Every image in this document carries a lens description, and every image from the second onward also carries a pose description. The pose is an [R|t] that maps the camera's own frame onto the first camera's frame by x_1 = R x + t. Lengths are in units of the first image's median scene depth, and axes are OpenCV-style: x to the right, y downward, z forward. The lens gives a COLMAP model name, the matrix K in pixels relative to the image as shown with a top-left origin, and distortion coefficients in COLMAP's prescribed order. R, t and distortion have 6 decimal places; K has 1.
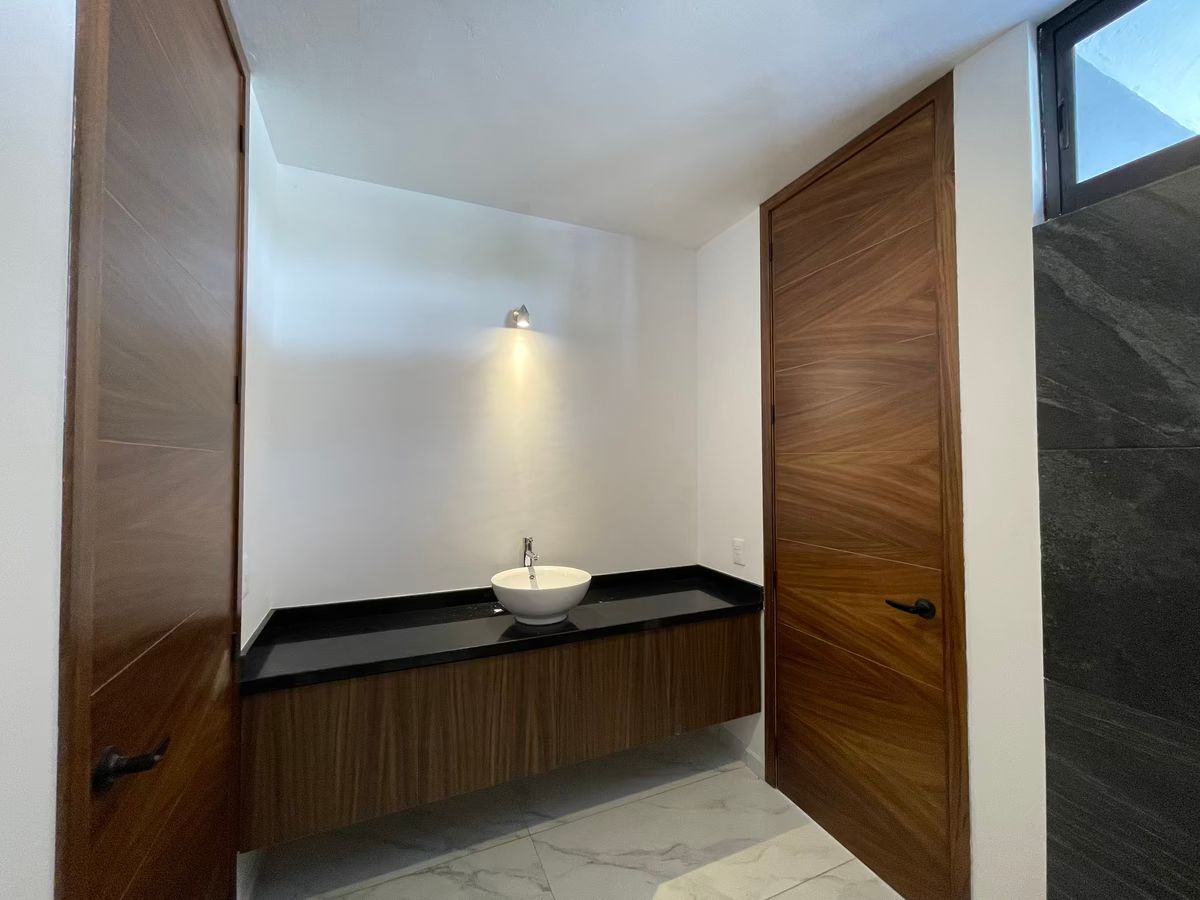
lens RADIAL K [[482.2, 0, 598.0], [0, 482.2, 450.8], [0, 0, 1]] dist [0.000123, -0.000301]
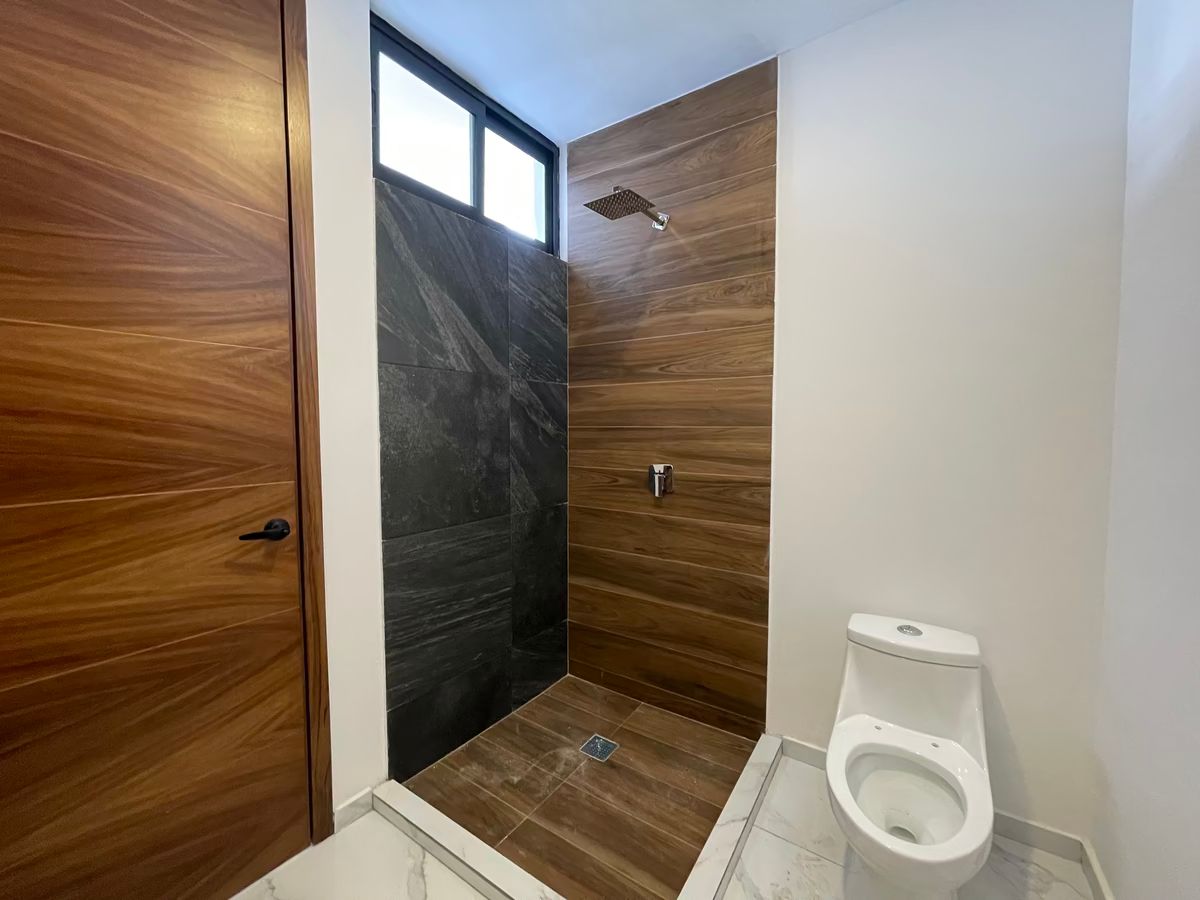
lens RADIAL K [[482.2, 0, 598.0], [0, 482.2, 450.8], [0, 0, 1]] dist [0.000123, -0.000301]
pose [[-0.529176, -0.038849, 0.847622, -0.469192], [-0.015415, 0.999227, 0.036174, 0.176549], [-0.848372, 0.006077, -0.529366, 1.204549]]
